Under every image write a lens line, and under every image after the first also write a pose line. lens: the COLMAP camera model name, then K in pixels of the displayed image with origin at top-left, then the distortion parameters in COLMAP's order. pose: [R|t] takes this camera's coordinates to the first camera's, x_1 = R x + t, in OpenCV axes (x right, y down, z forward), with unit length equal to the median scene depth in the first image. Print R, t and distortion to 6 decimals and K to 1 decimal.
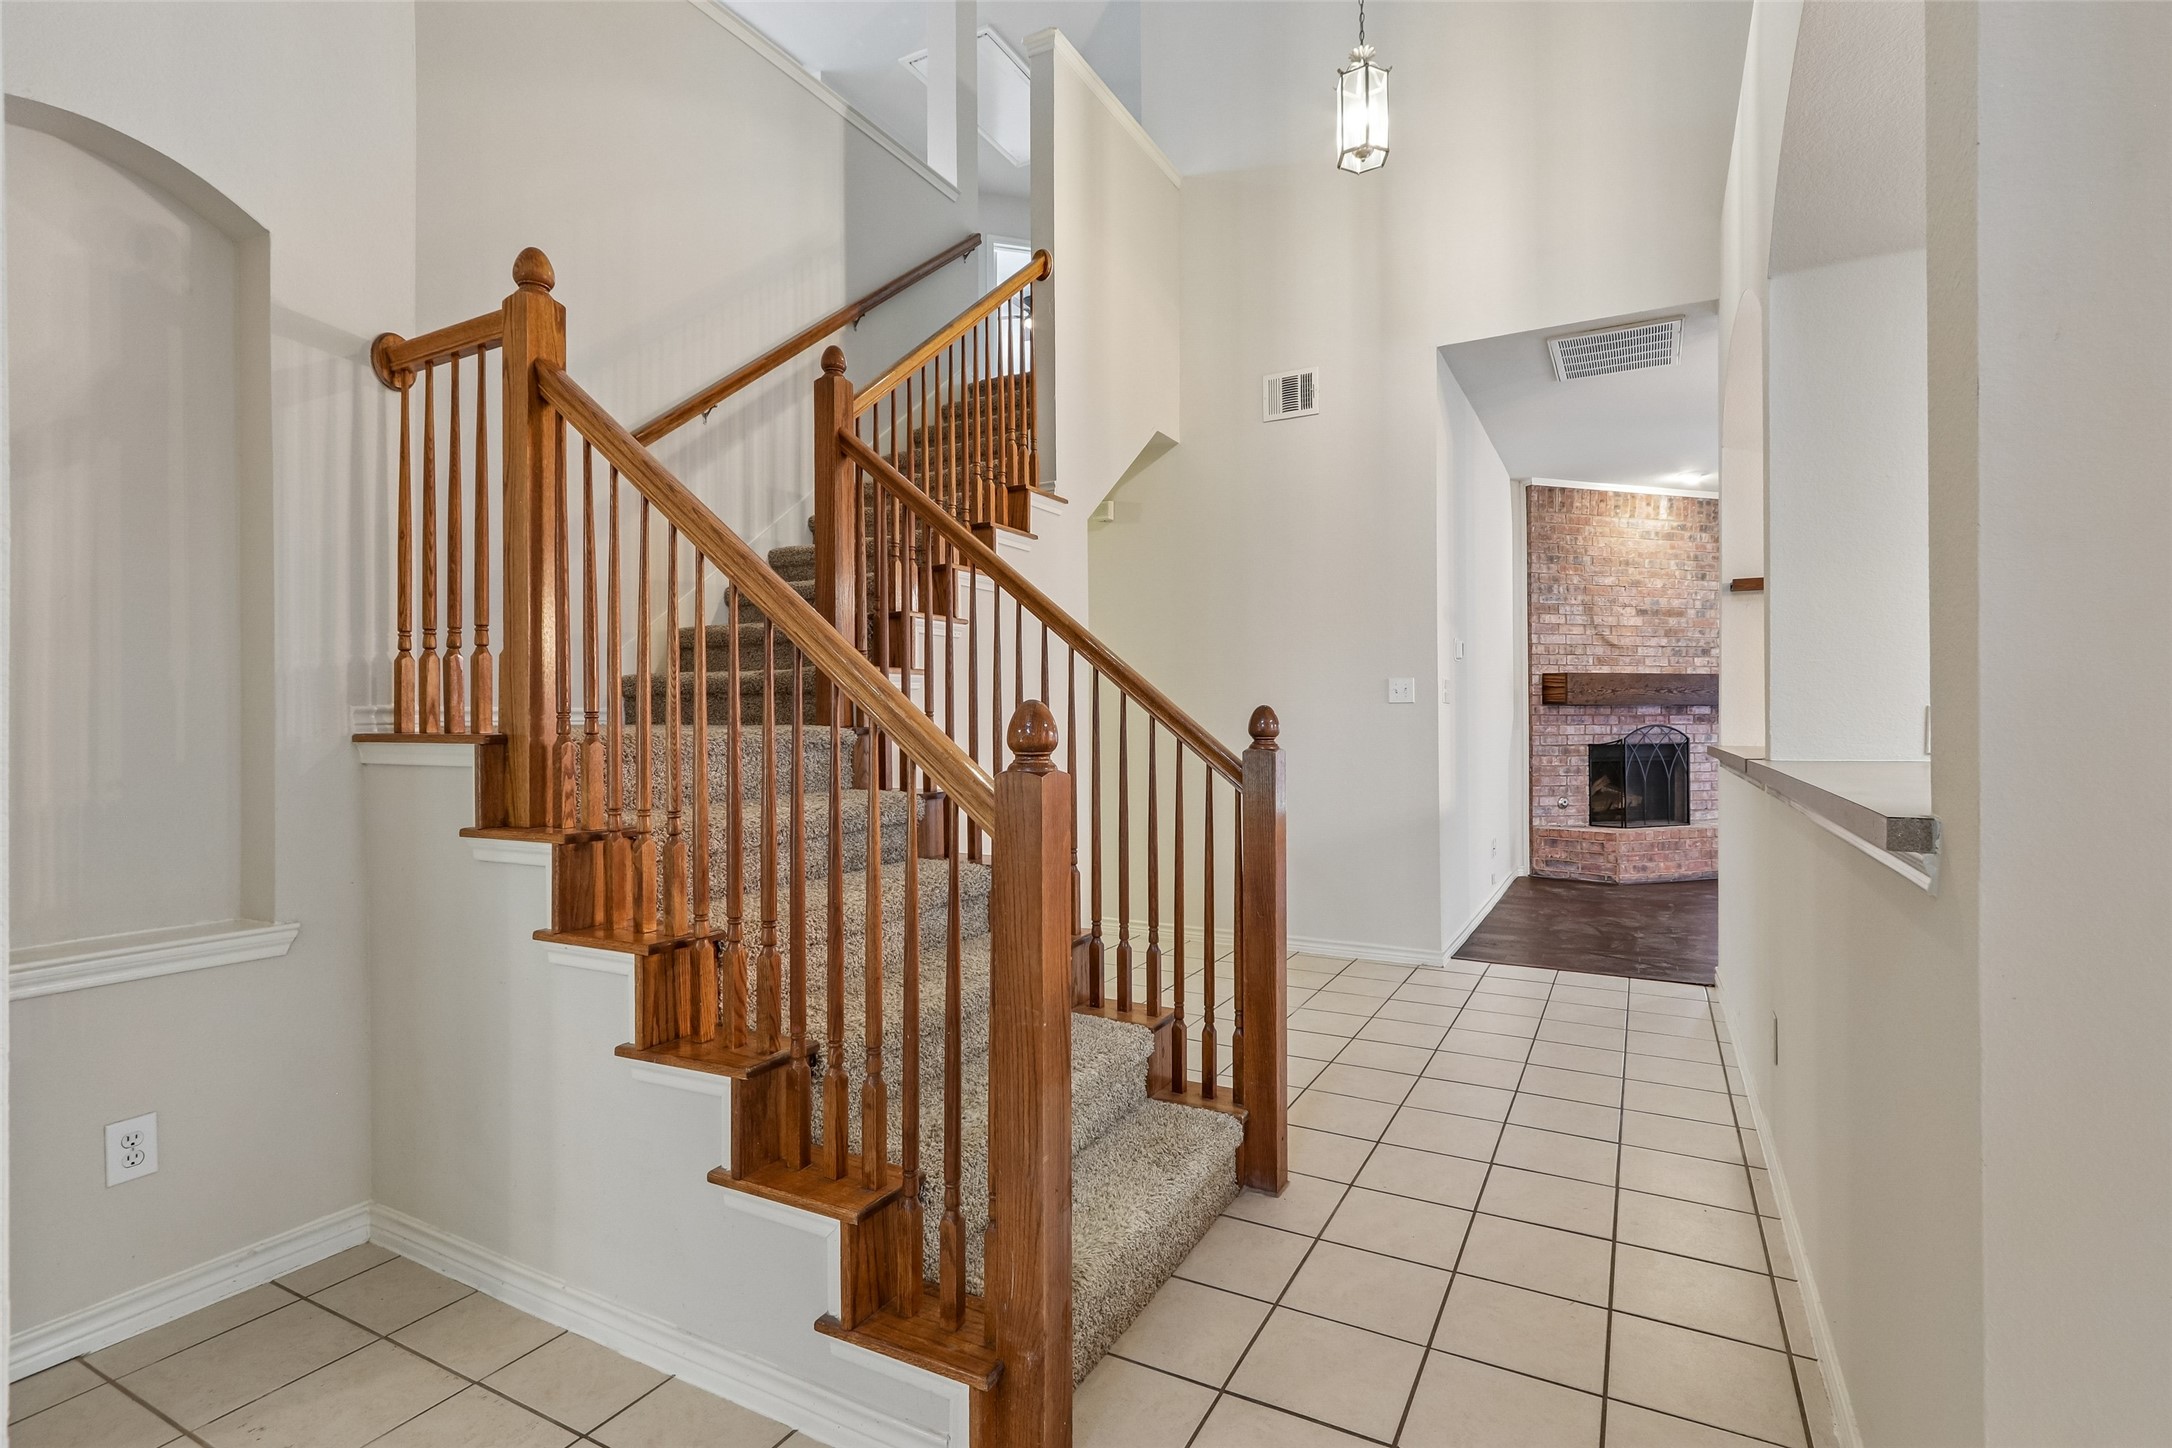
lens RADIAL K [[1009.8, 0, 1099.5], [0, 1009.8, 716.4], [0, 0, 1]] dist [-0.006600, 0.005030]
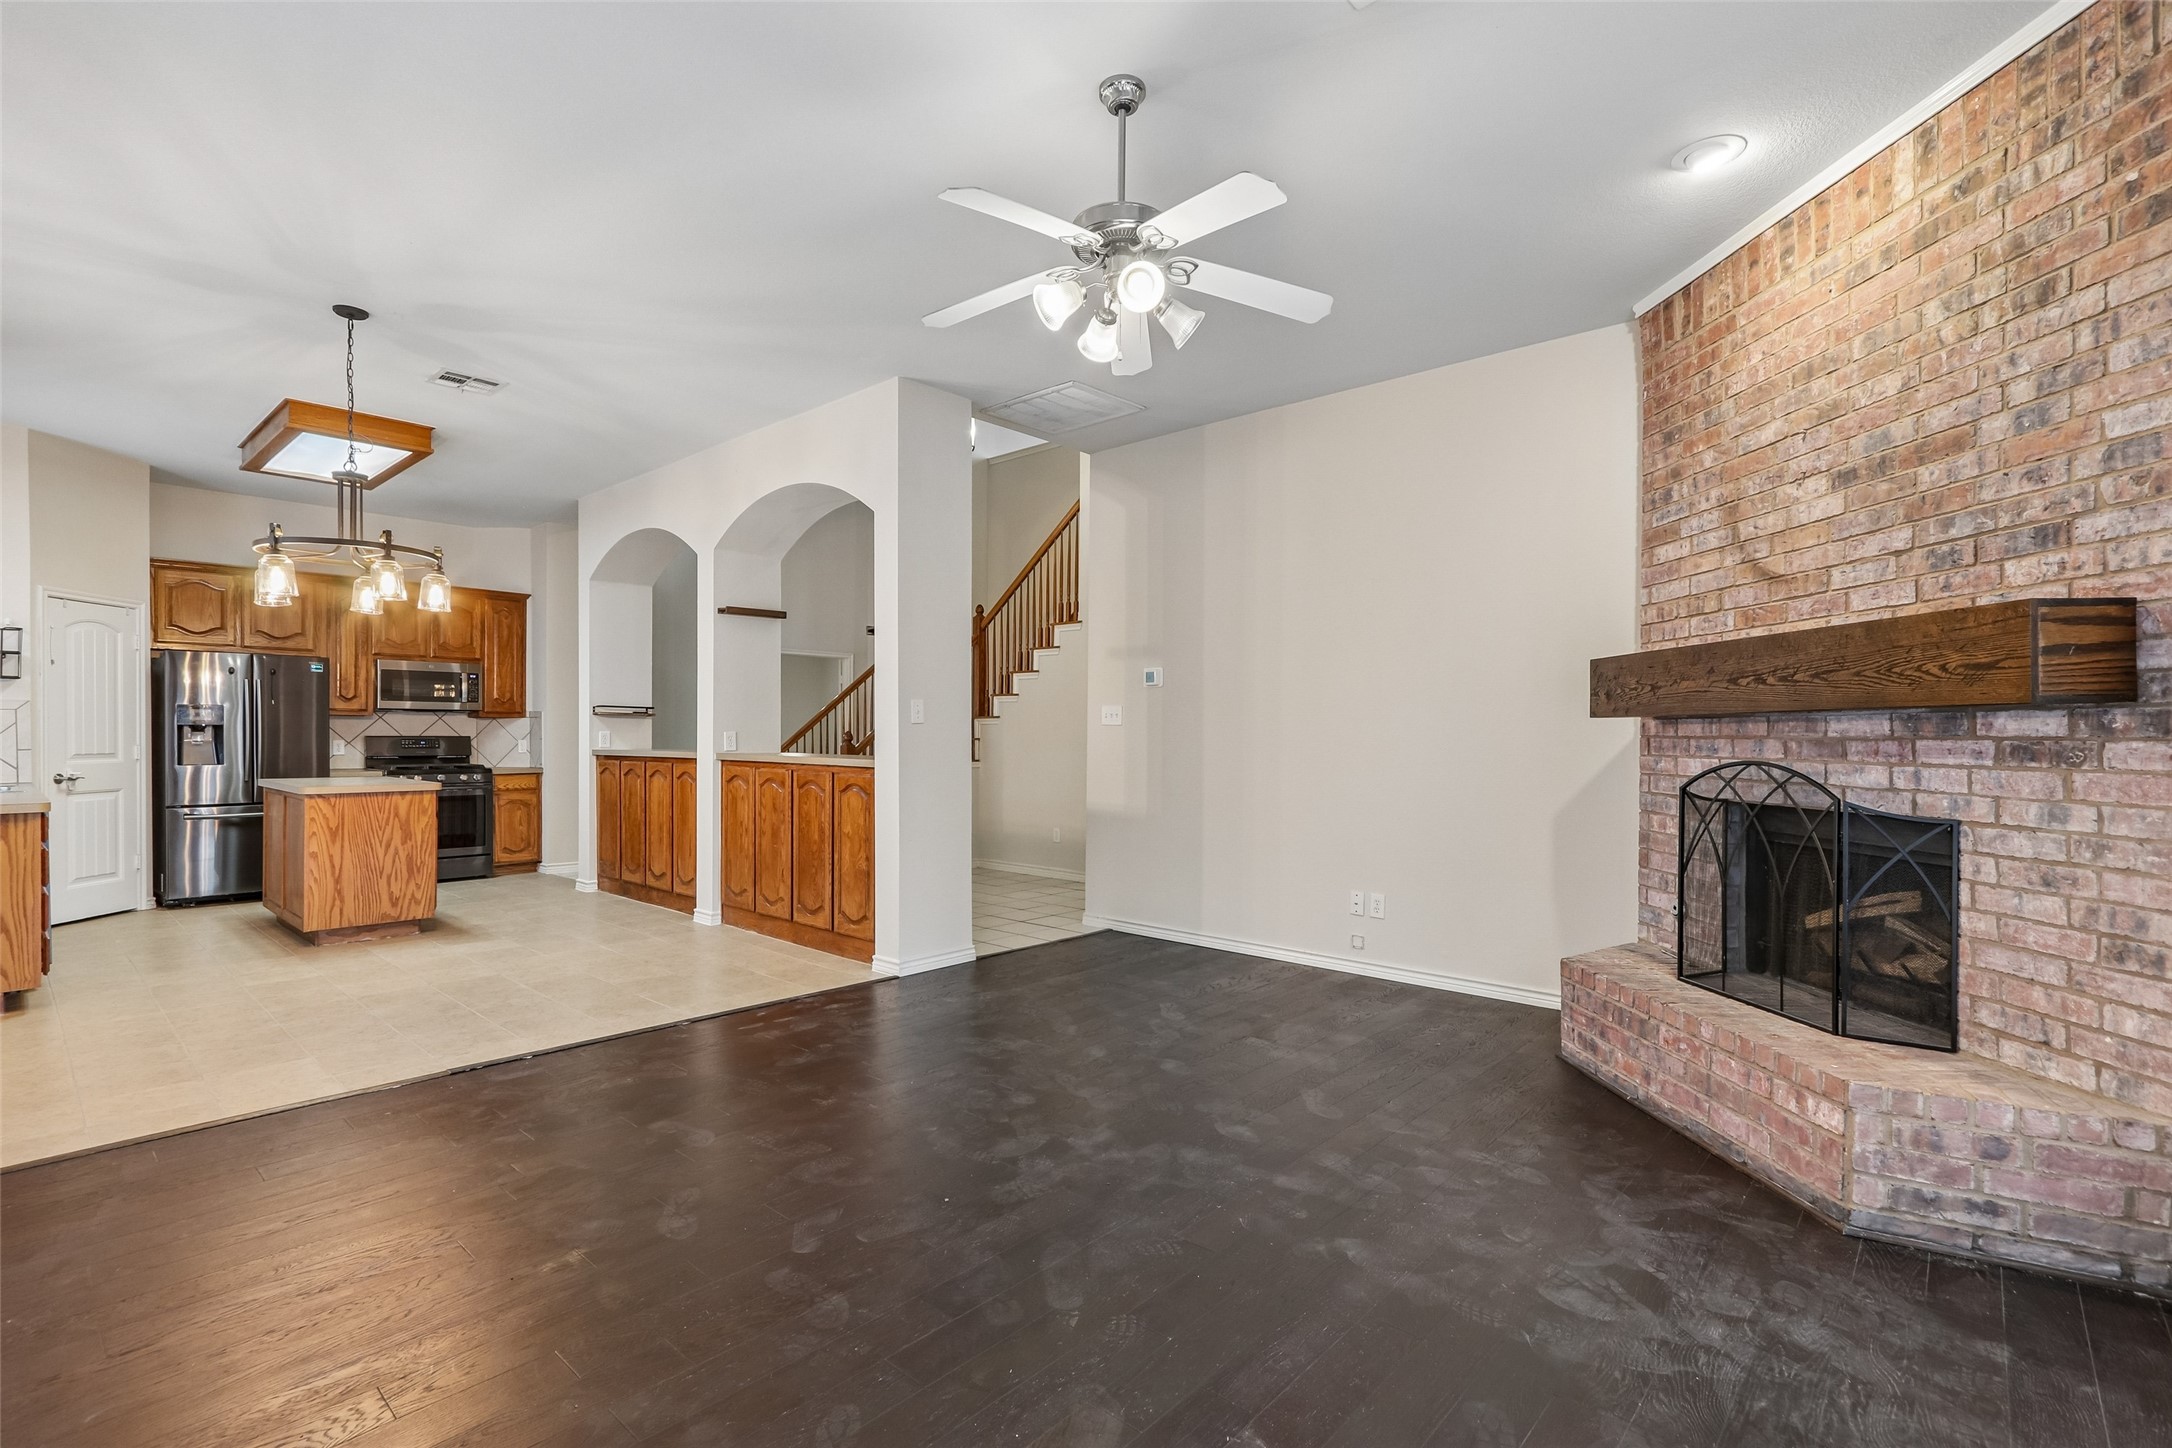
lens RADIAL K [[1009.8, 0, 1098.9], [0, 1009.8, 736.0], [0, 0, 1]] dist [-0.006600, 0.005030]
pose [[-0.228989, 0.003966, -0.973421, 1.013587], [-0.000033, 0.999992, 0.004082, -0.003897], [0.973429, 0.000967, -0.228987, 0.825725]]
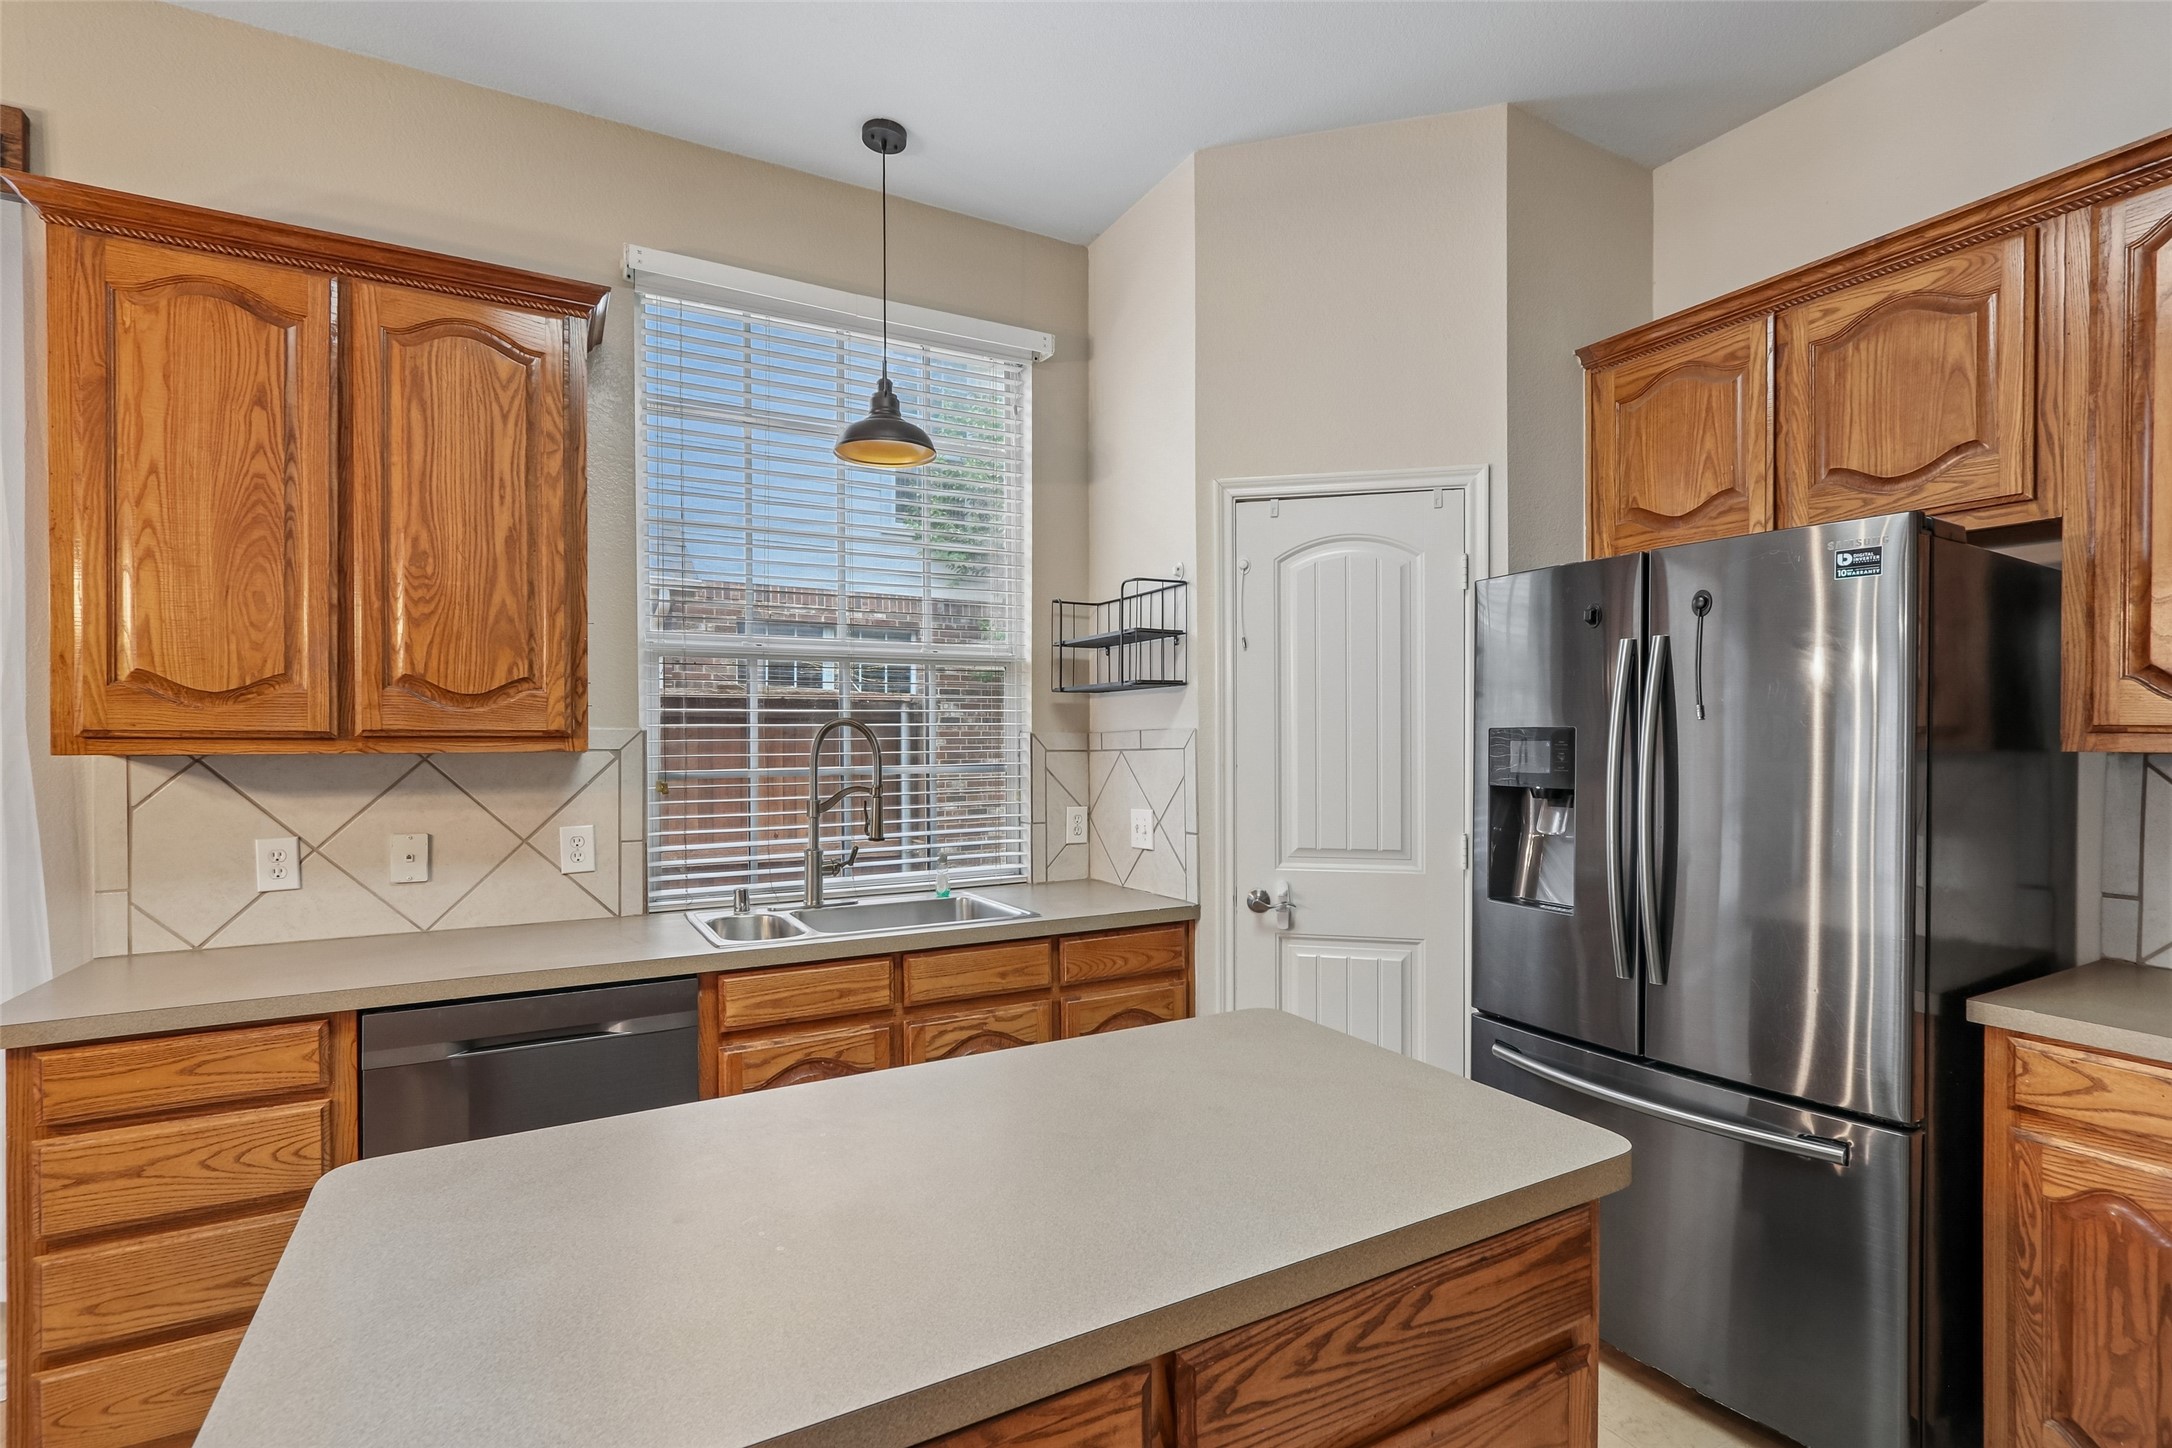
lens RADIAL K [[1009.8, 0, 1091.4], [0, 1009.8, 745.0], [0, 0, 1]] dist [-0.006600, 0.005030]
pose [[-0.846190, -0.001173, 0.532880, 0.288693], [0.003033, 0.999971, 0.007017, -0.025121], [-0.532873, 0.007554, -0.846162, 0.181270]]
